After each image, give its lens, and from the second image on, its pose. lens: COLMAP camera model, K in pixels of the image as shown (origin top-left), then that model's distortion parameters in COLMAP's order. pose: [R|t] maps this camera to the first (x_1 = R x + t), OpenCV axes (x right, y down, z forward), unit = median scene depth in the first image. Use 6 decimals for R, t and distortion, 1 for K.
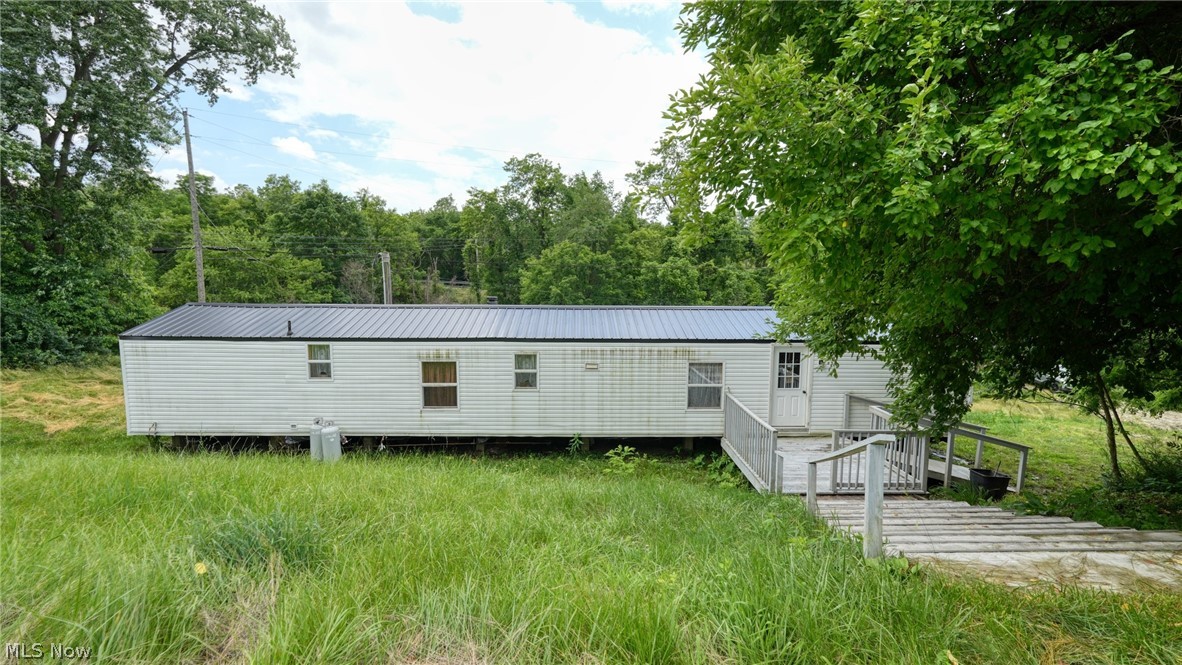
lens RADIAL K [[509.2, 0, 587.4], [0, 509.2, 334.6], [0, 0, 1]] dist [-0.004176, -0.000711]
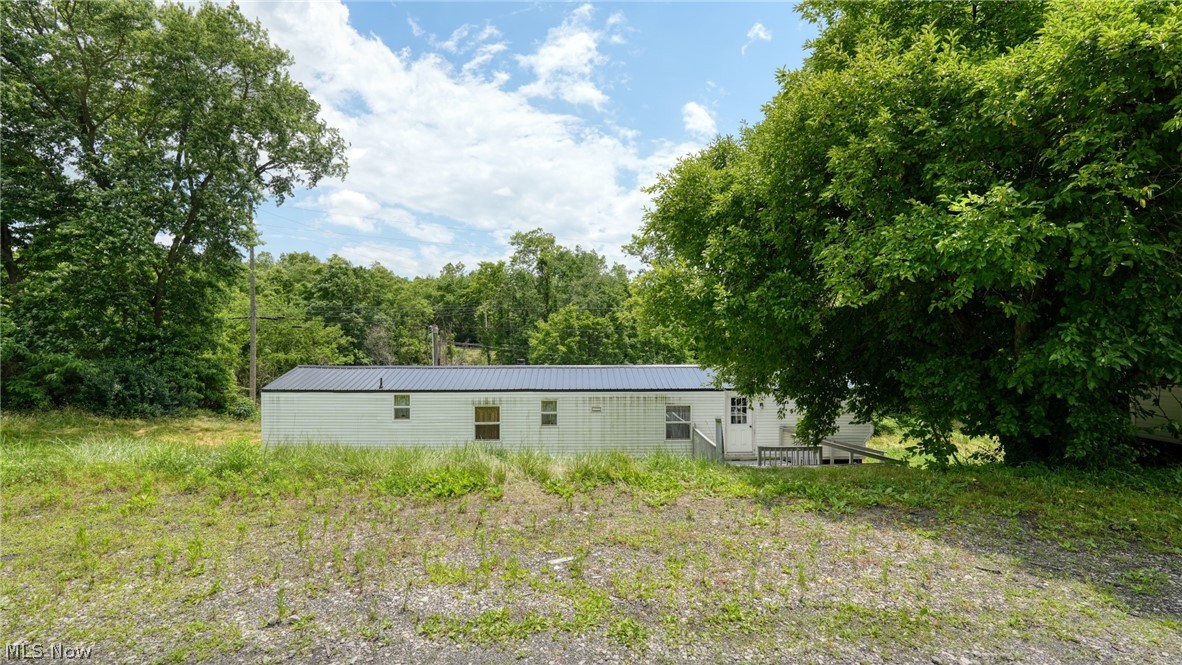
lens RADIAL K [[509.2, 0, 593.0], [0, 509.2, 336.9], [0, 0, 1]] dist [-0.004176, -0.000711]
pose [[0.999868, -0.008298, 0.013963, -0.008866], [0.009802, 0.993731, -0.111363, 0.010133], [-0.012952, 0.111485, 0.993682, -0.193009]]
